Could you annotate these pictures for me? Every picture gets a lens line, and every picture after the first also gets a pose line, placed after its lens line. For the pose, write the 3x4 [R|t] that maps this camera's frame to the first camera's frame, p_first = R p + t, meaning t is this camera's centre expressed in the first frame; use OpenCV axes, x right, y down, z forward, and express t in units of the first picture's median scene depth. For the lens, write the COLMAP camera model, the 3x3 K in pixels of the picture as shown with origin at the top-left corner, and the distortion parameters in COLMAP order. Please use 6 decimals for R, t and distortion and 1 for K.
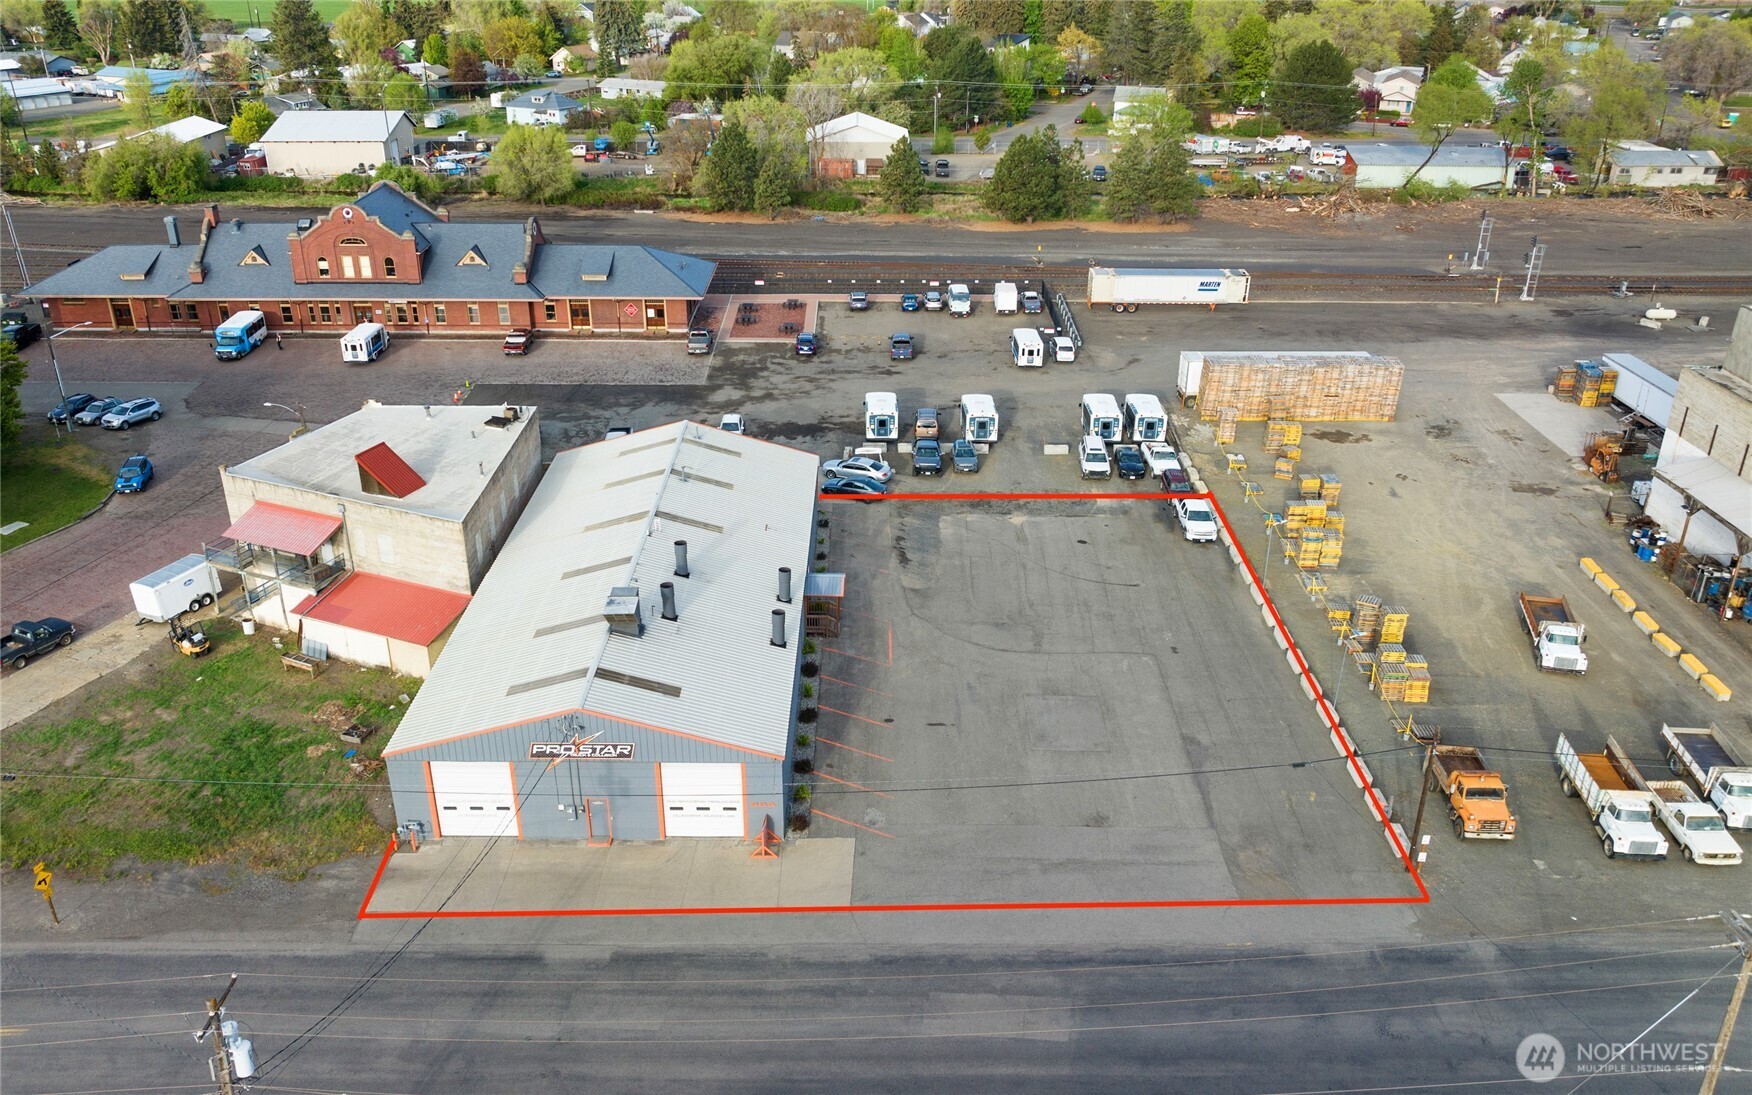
lens RADIAL K [[1394.6, 0, 876.0], [0, 1394.6, 547.5], [0, 0, 1]] dist [-0.006736, -0.035963]
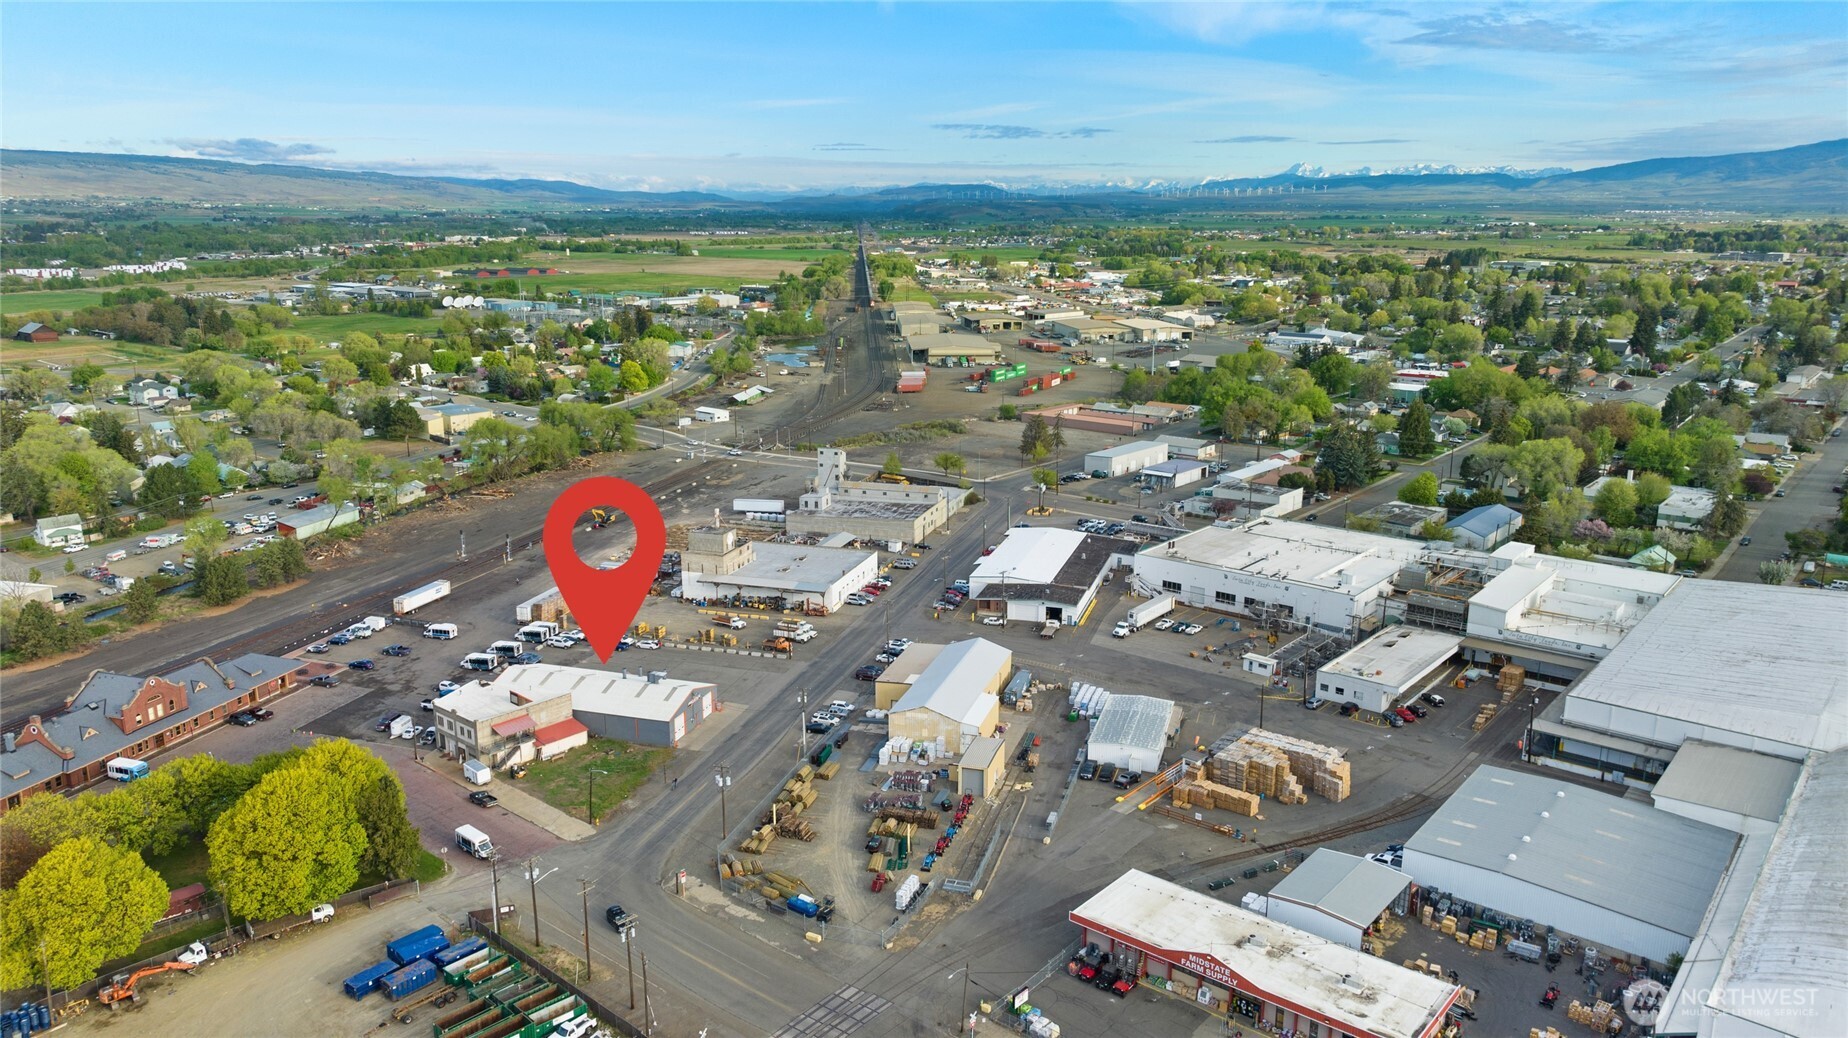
lens RADIAL K [[1289.0, 0, 924.0], [0, 1289.0, 519.0], [0, 0, 1]] dist [-0.010223, -0.003083]
pose [[0.284729, -0.221909, 0.932569, -1.505575], [0.401934, 0.910829, 0.094019, -0.186329], [-0.870275, 0.348061, 0.348533, -0.435285]]
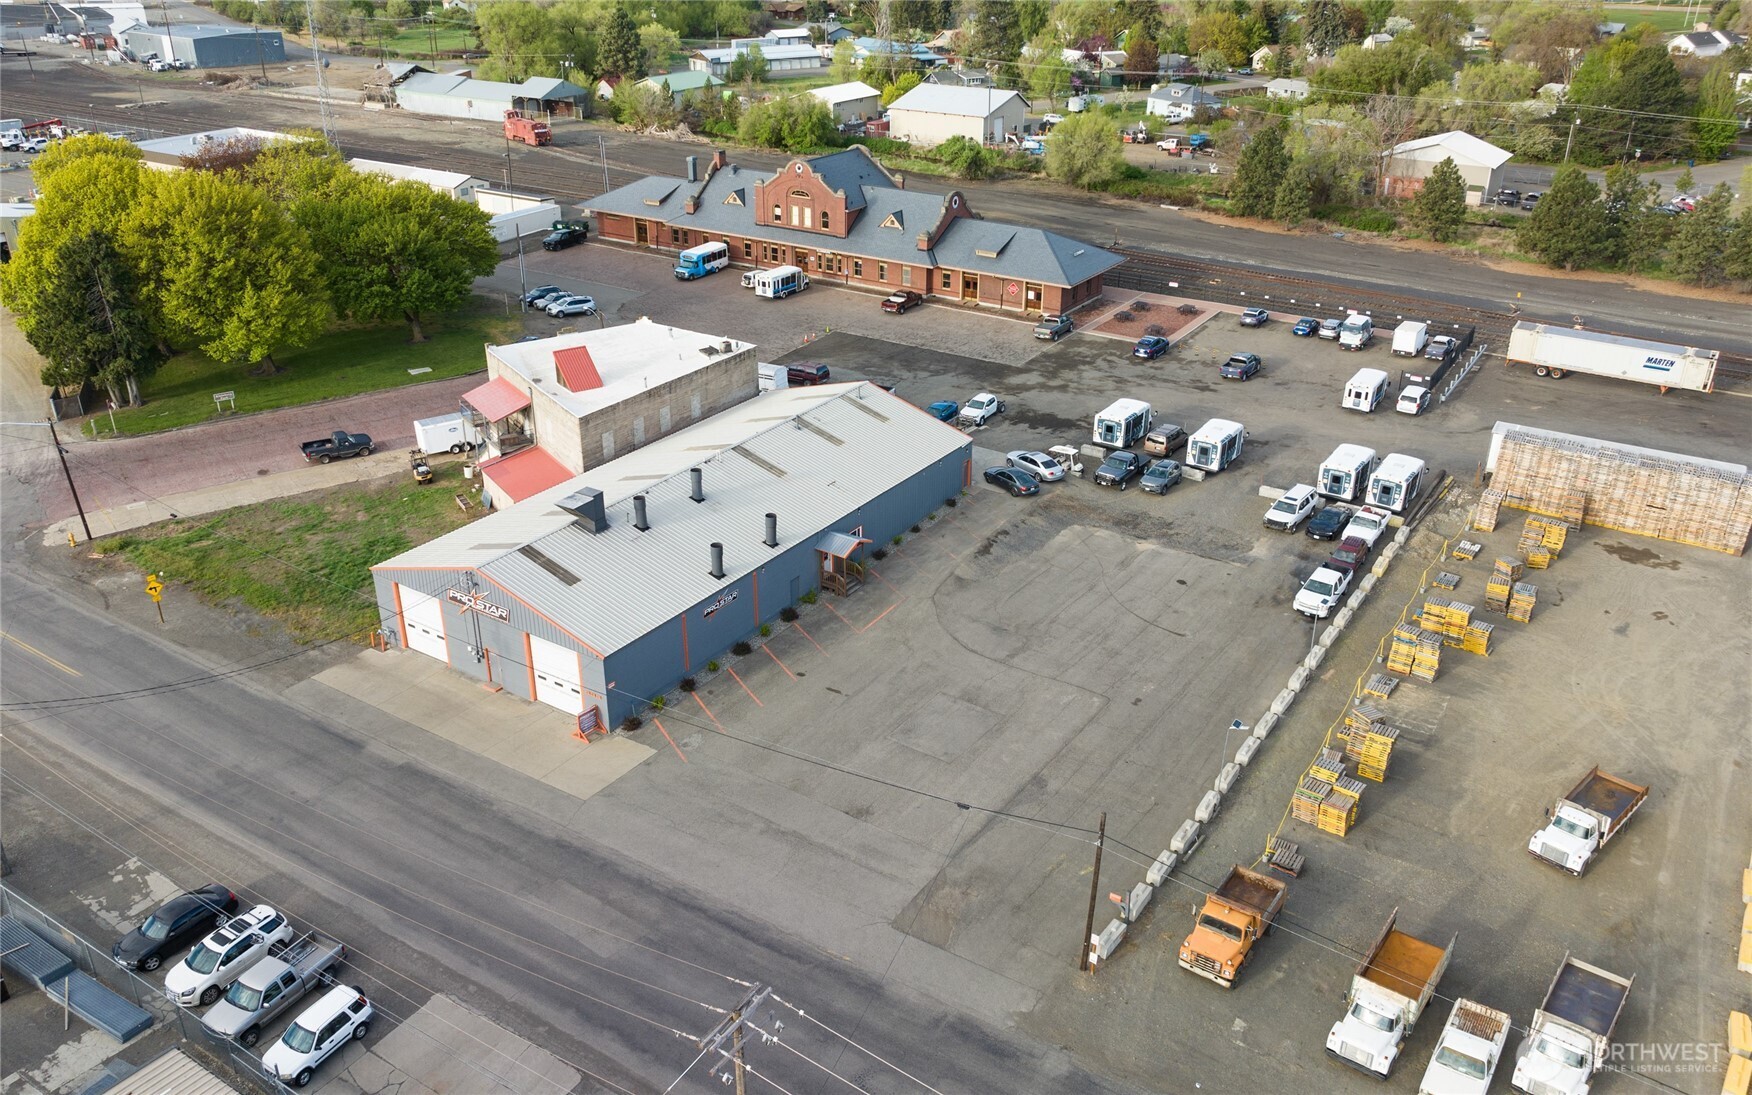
lens RADIAL K [[1394.6, 0, 876.0], [0, 1394.6, 547.5], [0, 0, 1]] dist [-0.006736, -0.035963]
pose [[0.833266, 0.234625, -0.500618, 0.309881], [-0.234169, 0.970030, 0.064856, -0.027583], [0.500832, 0.063187, 0.863235, 0.065503]]
